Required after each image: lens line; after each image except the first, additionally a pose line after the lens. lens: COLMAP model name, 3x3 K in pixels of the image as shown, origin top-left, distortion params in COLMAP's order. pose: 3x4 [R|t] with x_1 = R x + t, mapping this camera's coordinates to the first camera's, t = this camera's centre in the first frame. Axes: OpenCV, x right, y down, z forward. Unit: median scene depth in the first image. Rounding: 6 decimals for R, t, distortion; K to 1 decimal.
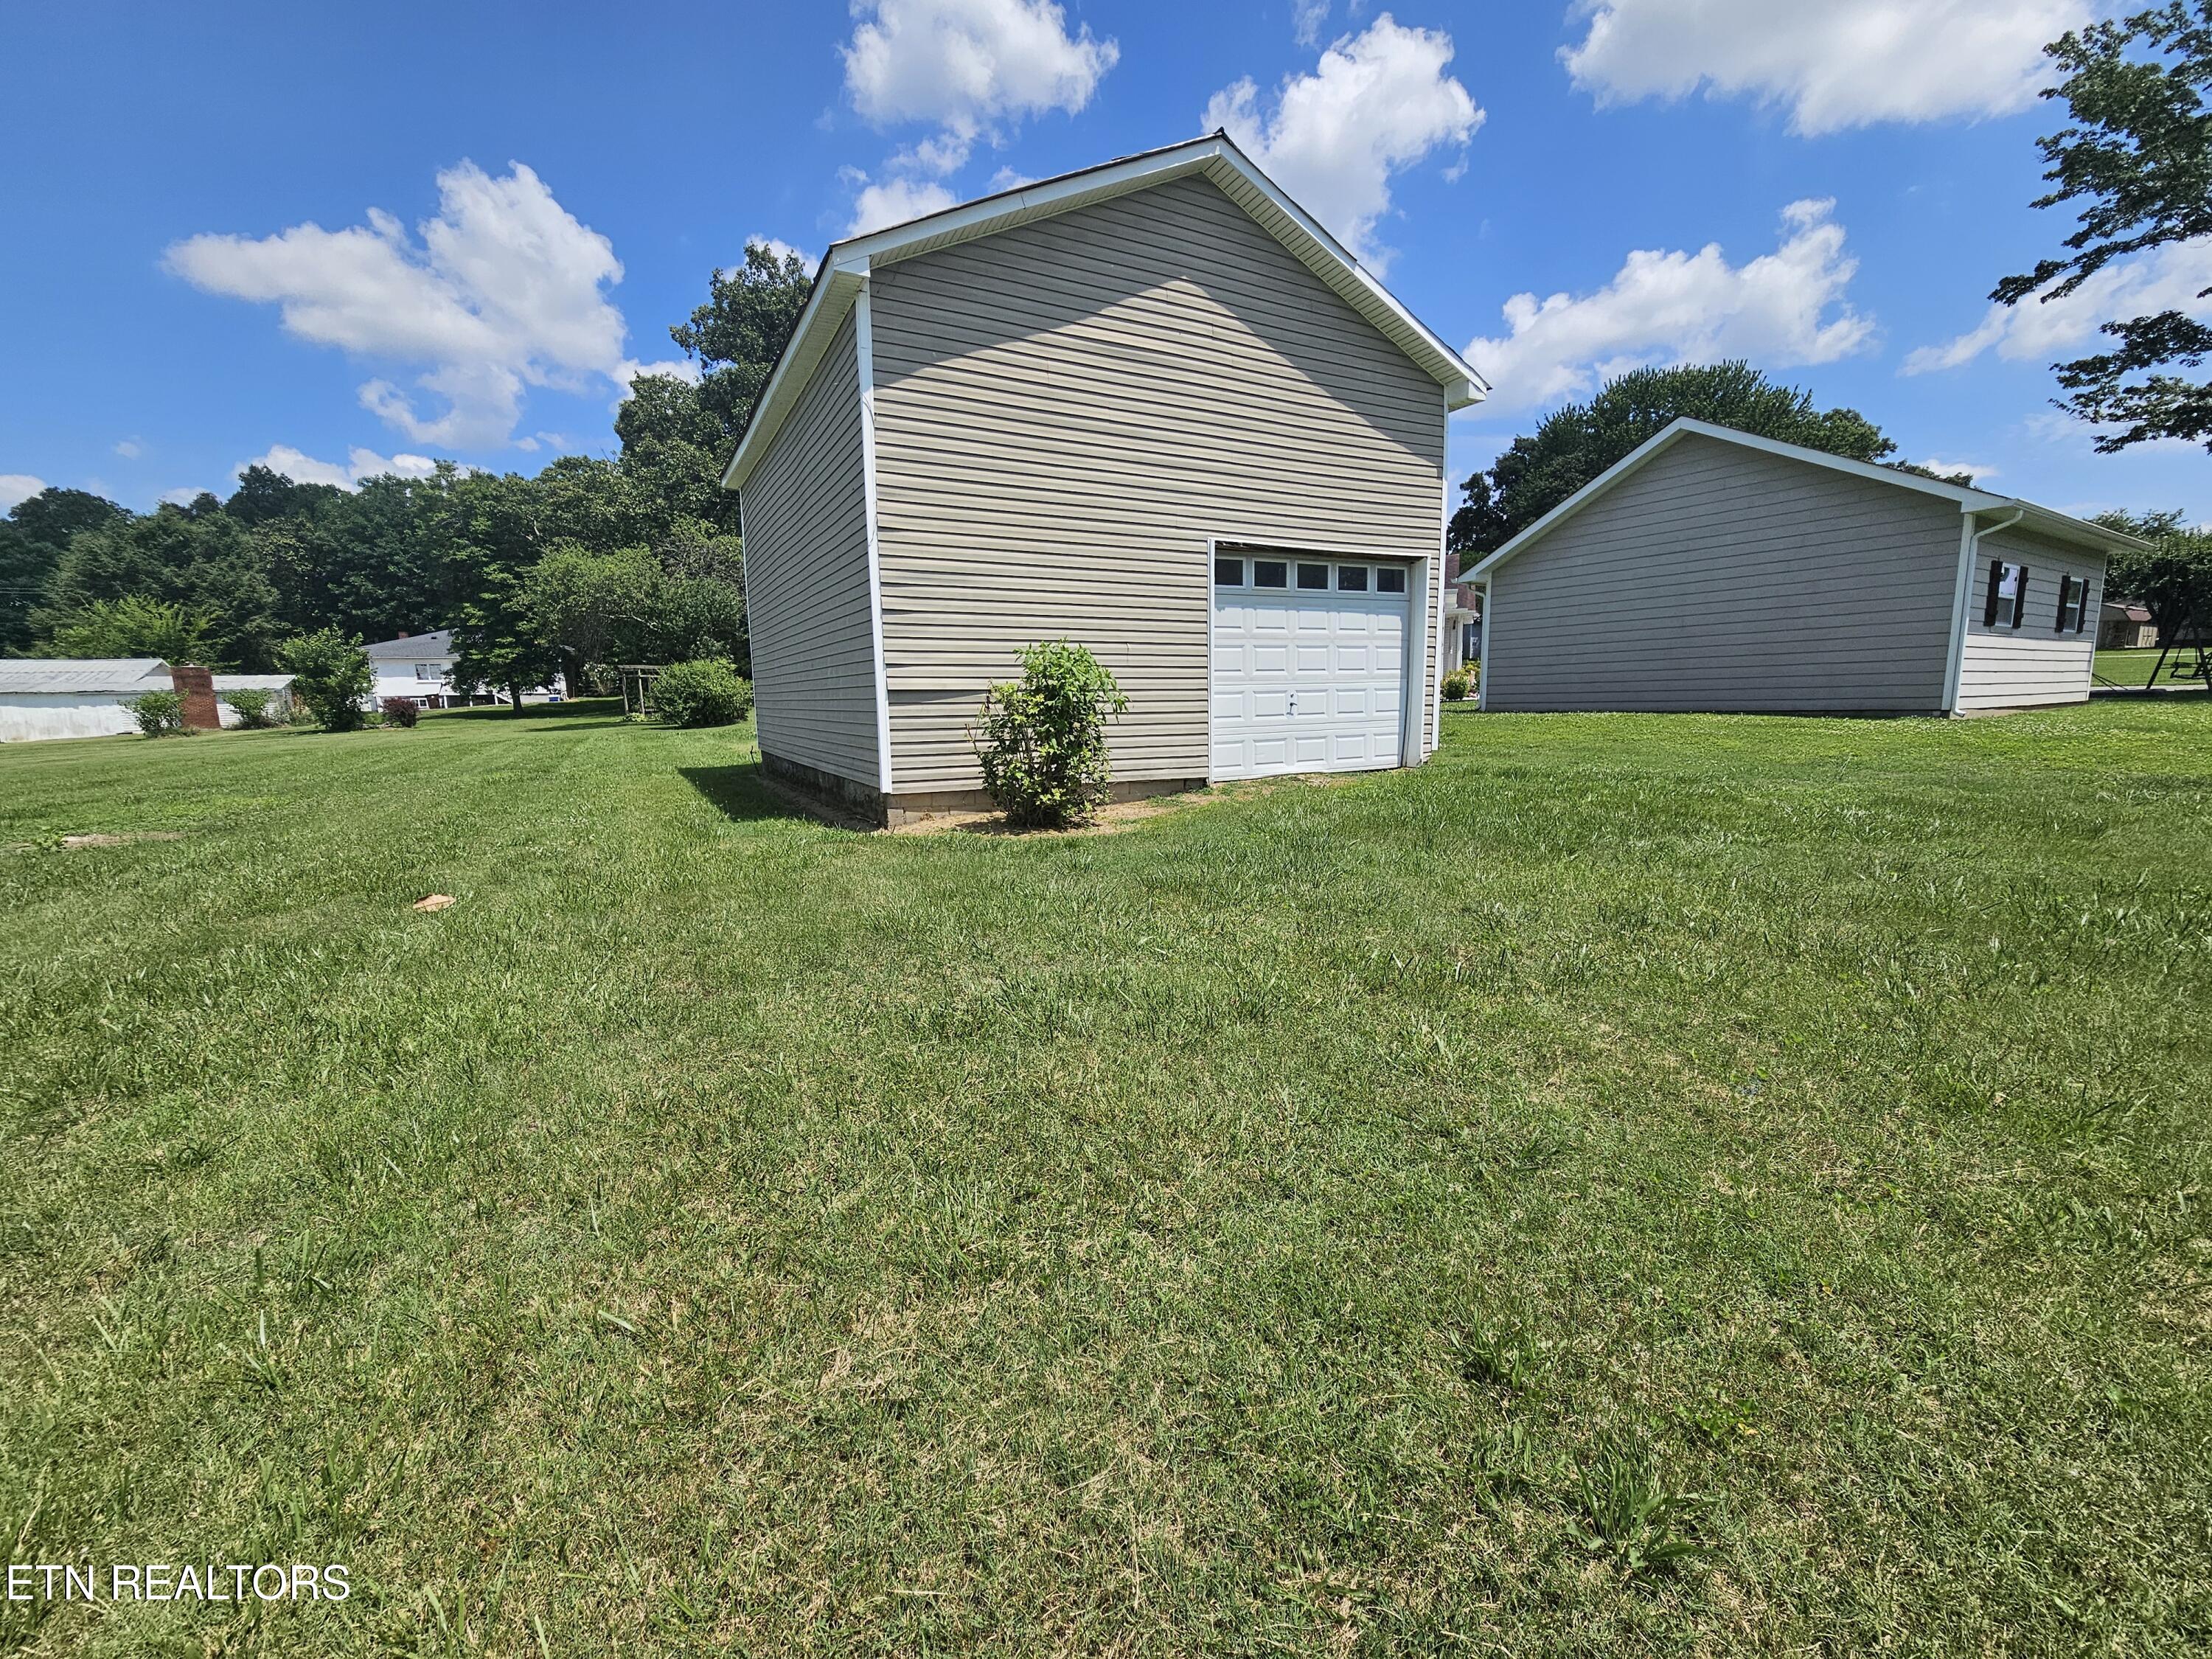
lens RADIAL K [[911.0, 0, 1095.1], [0, 911.0, 832.5], [0, 0, 1]] dist [0.006906, -0.003393]
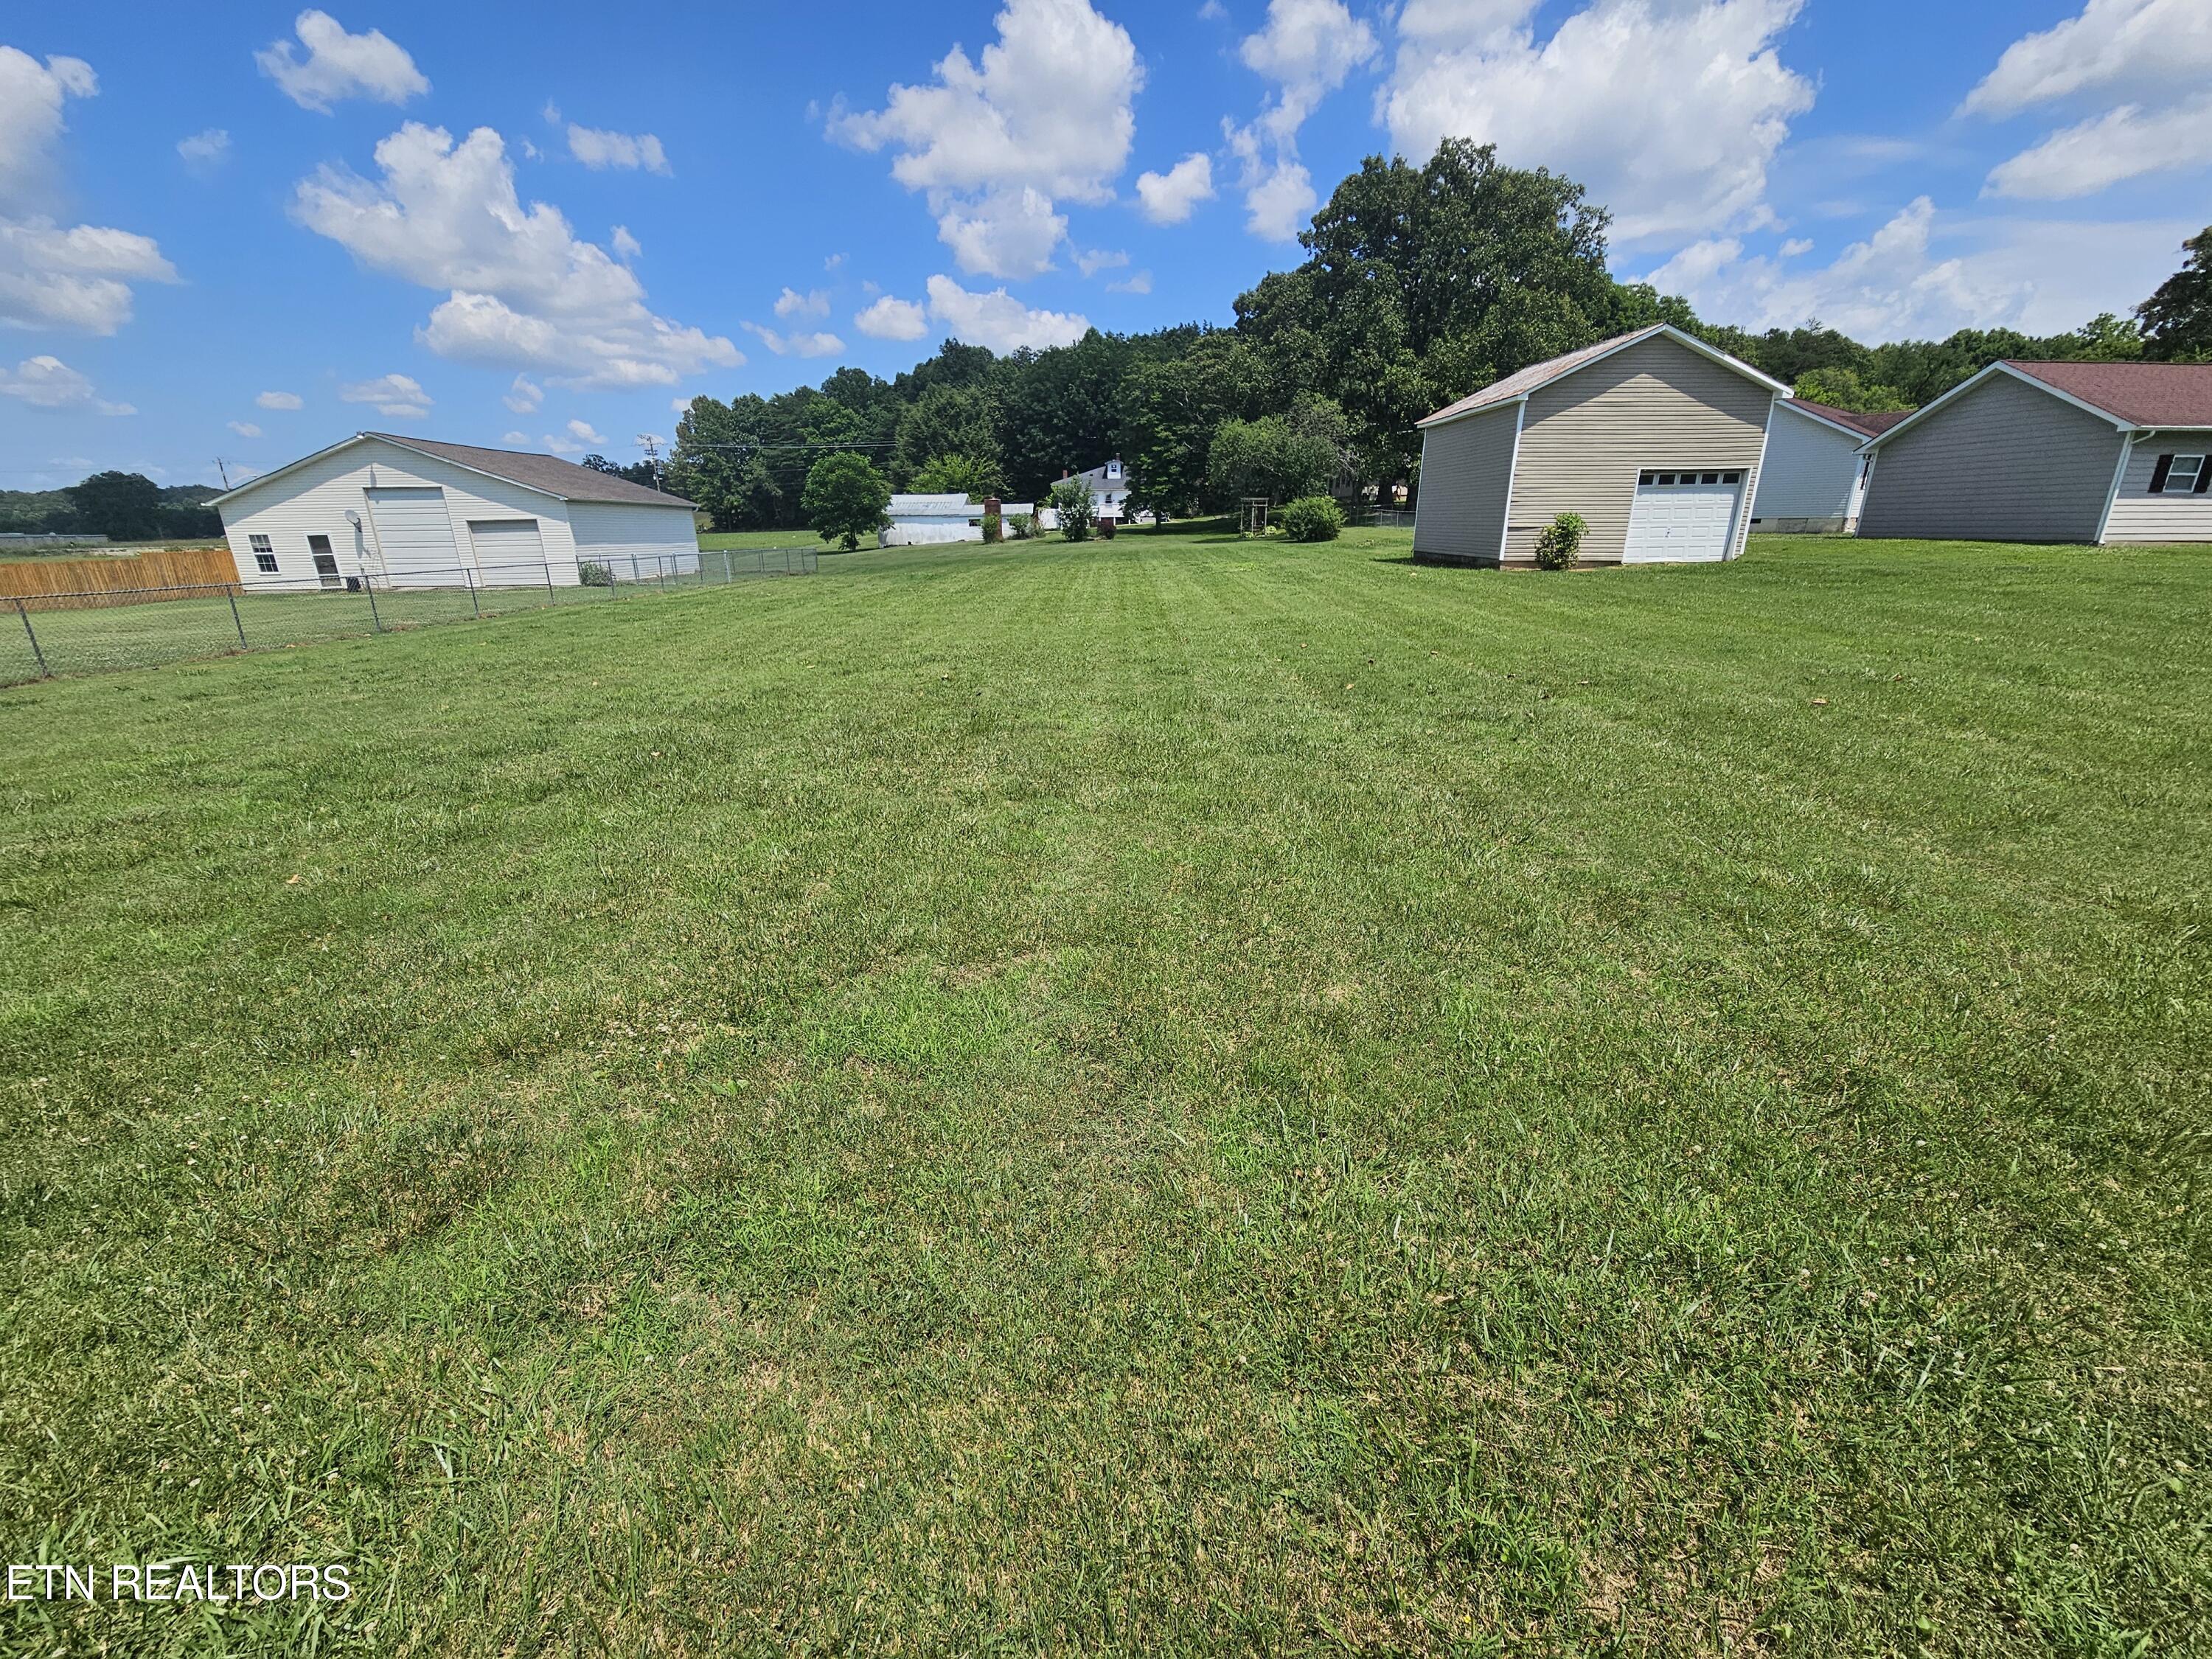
lens RADIAL K [[911.0, 0, 1100.2], [0, 911.0, 837.0], [0, 0, 1]] dist [0.006906, -0.003393]
pose [[0.881998, 0.161780, -0.442613, 0.022168], [-0.074882, 0.975407, 0.207303, 0.072005], [0.465265, -0.149697, 0.872421, -0.542093]]
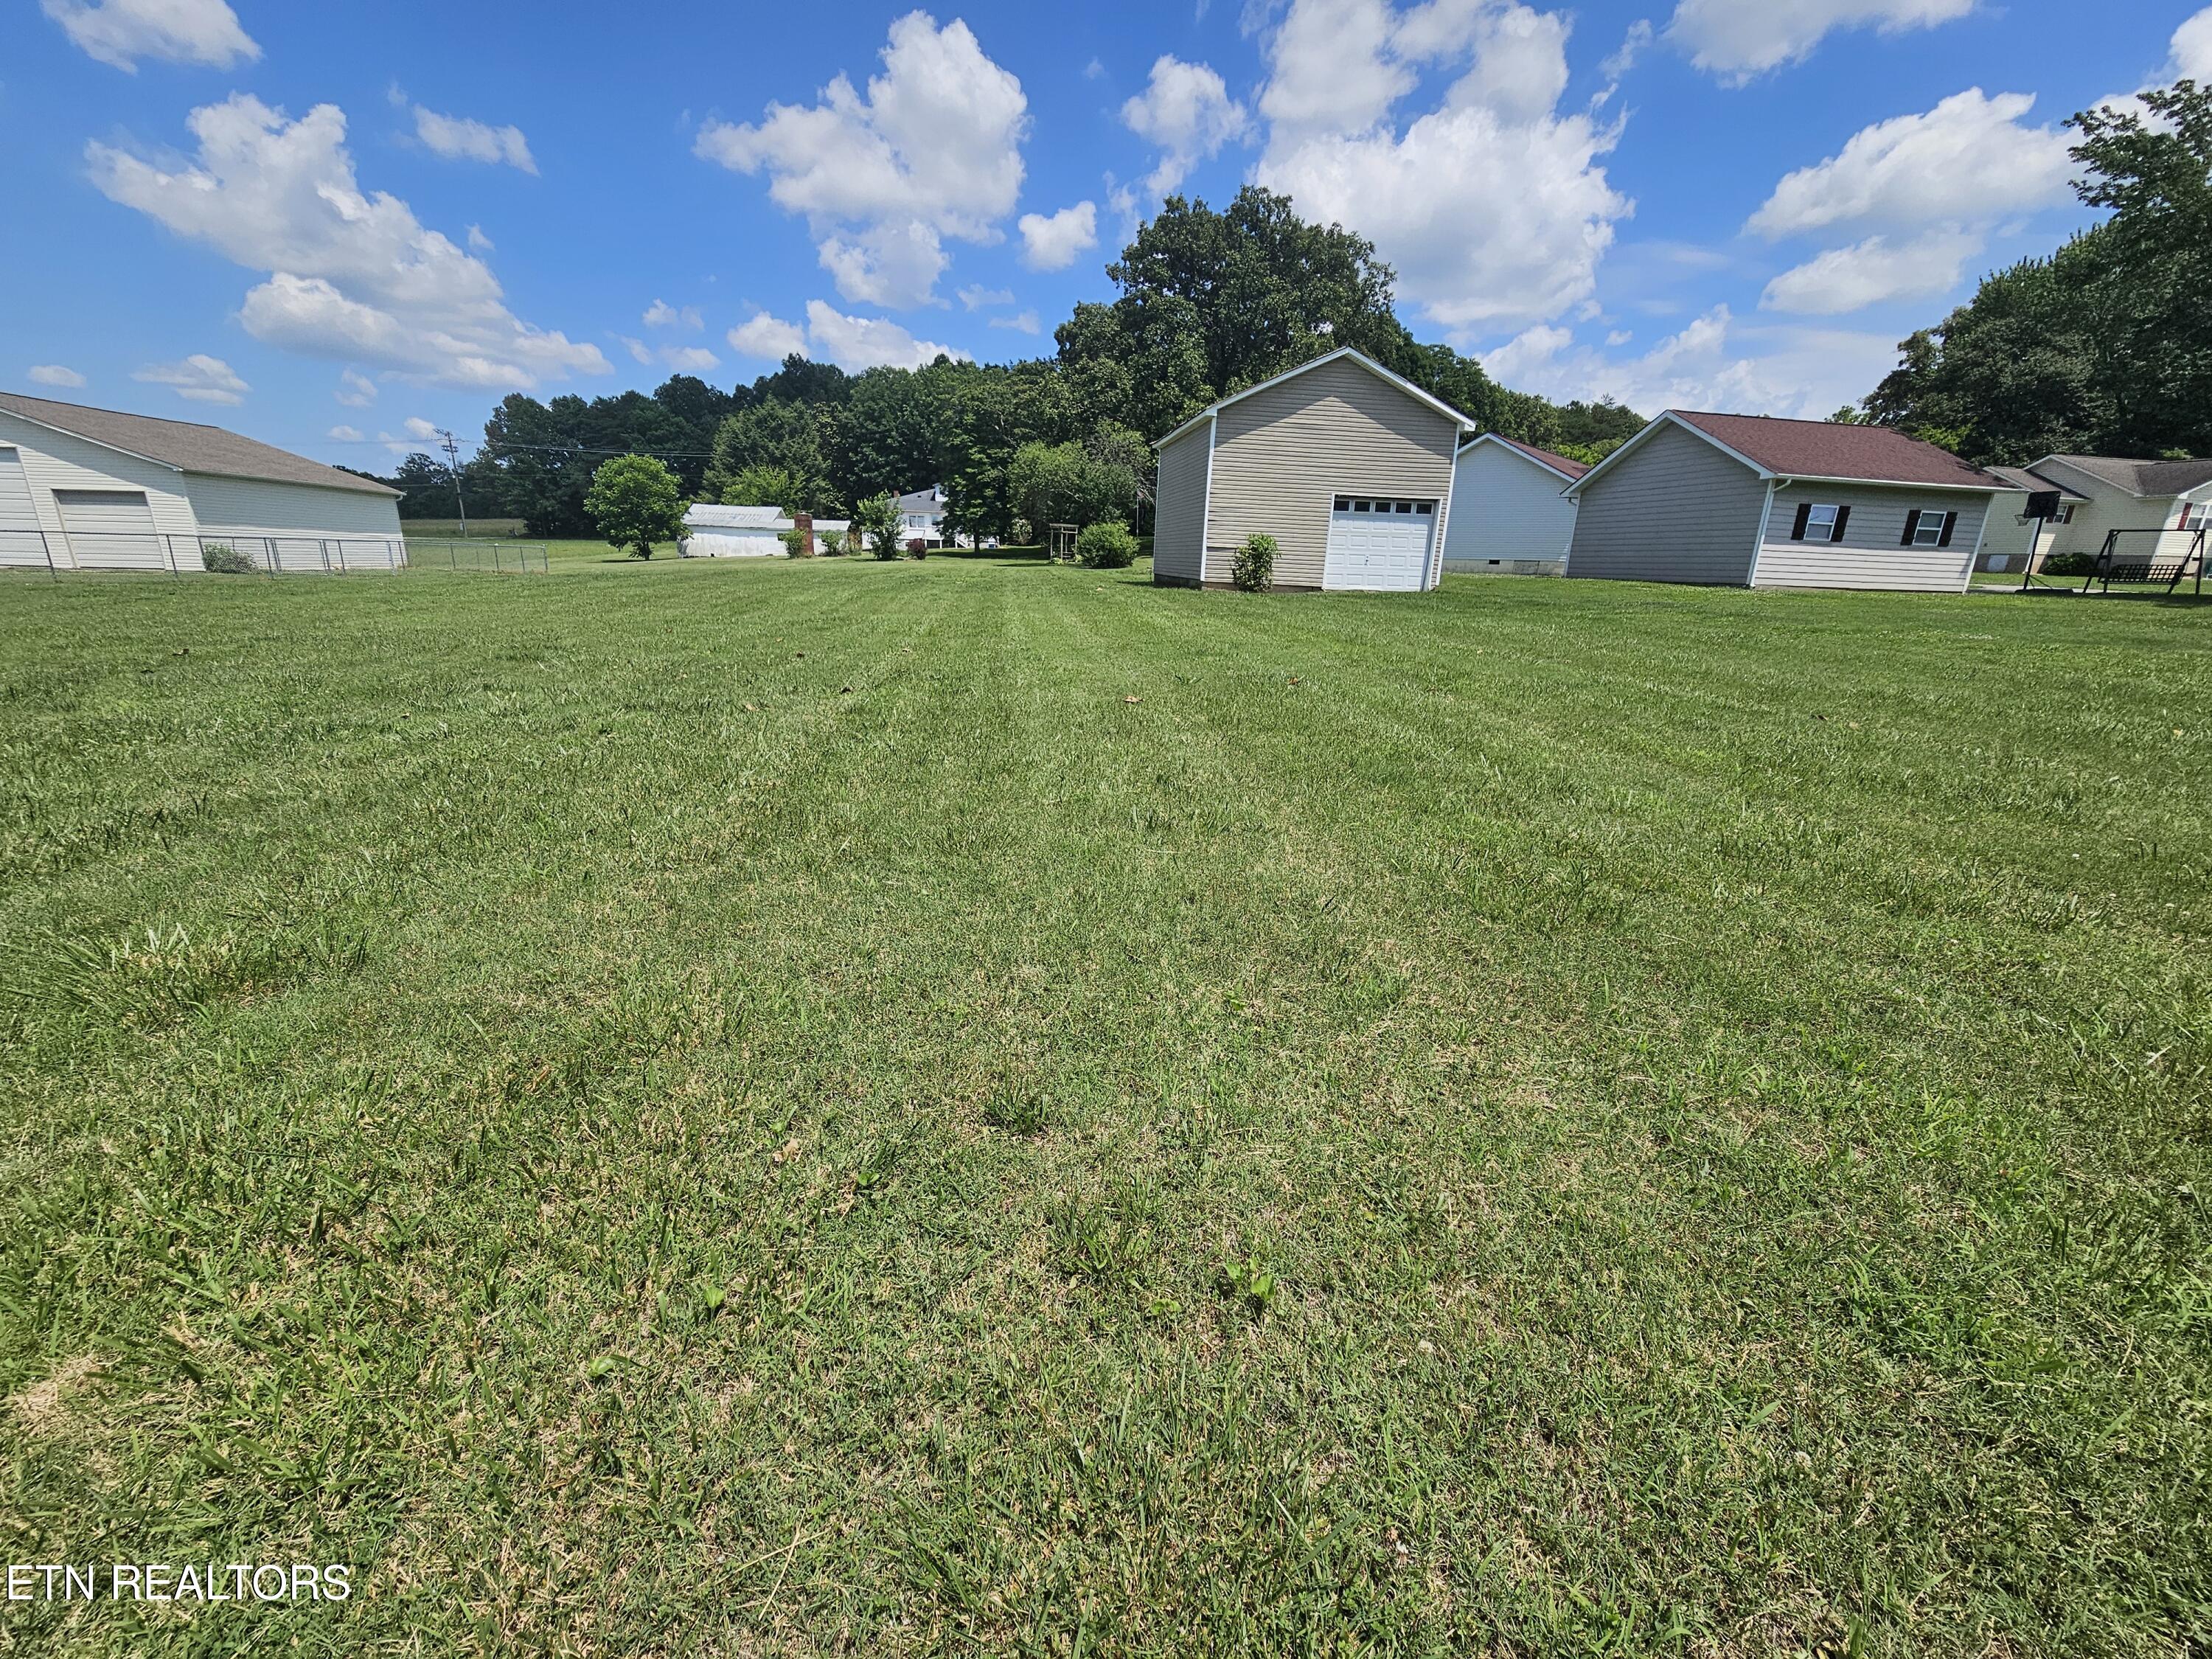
lens RADIAL K [[911.0, 0, 1098.2], [0, 911.0, 837.5], [0, 0, 1]] dist [0.006906, -0.003393]
pose [[0.930536, 0.153743, -0.332365, 0.125136], [-0.103775, 0.981105, 0.163289, 0.070967], [0.351190, -0.117455, 0.928908, -0.435288]]
